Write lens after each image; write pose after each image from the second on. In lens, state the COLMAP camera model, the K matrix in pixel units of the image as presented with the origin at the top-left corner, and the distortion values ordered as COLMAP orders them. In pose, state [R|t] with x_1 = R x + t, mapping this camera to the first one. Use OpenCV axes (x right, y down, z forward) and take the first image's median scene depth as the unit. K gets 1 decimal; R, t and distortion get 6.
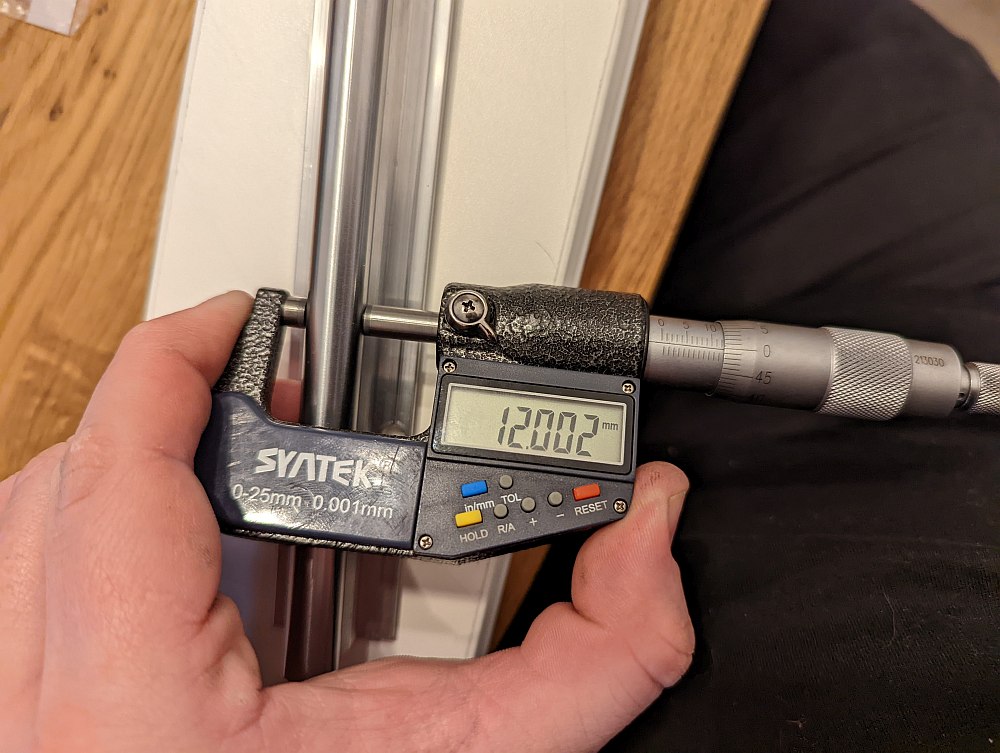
lens RADIAL K [[736.9, 0, 498.9], [0, 736.9, 370.7], [0, 0, 1]] dist [-0.015456, -0.018354]
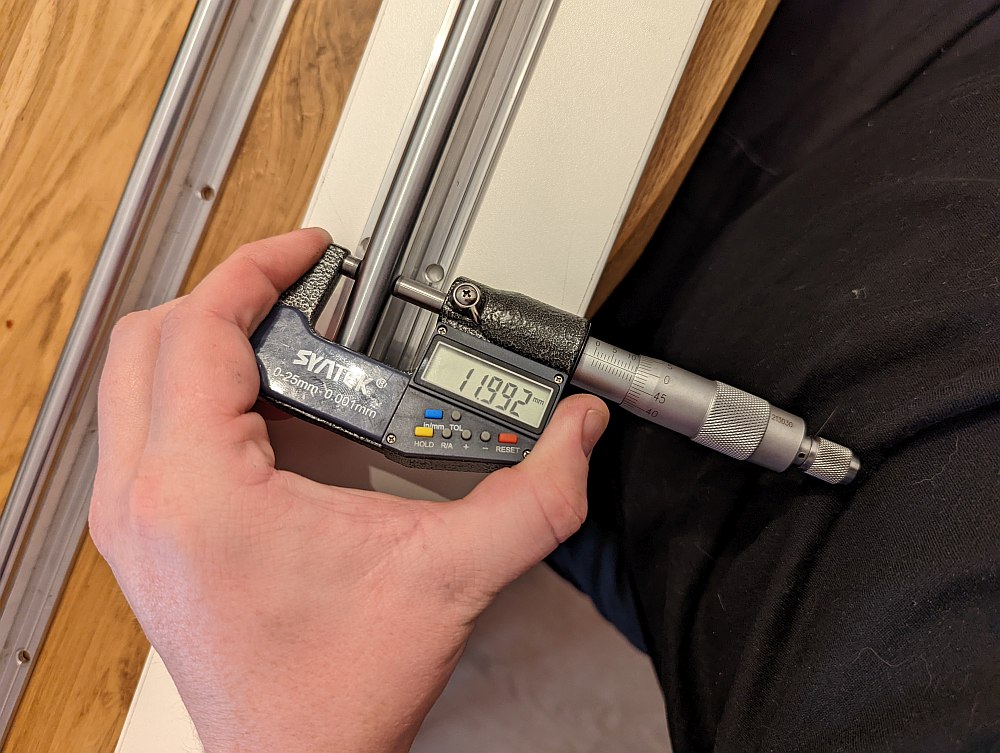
lens RADIAL K [[736.9, 0, 492.3], [0, 736.9, 368.3], [0, 0, 1]] dist [-0.015456, -0.018354]
pose [[0.959355, 0.276729, -0.055310, 0.128199], [-0.278558, 0.959996, -0.028522, 0.080567], [0.045204, 0.042769, 0.998062, -0.429398]]
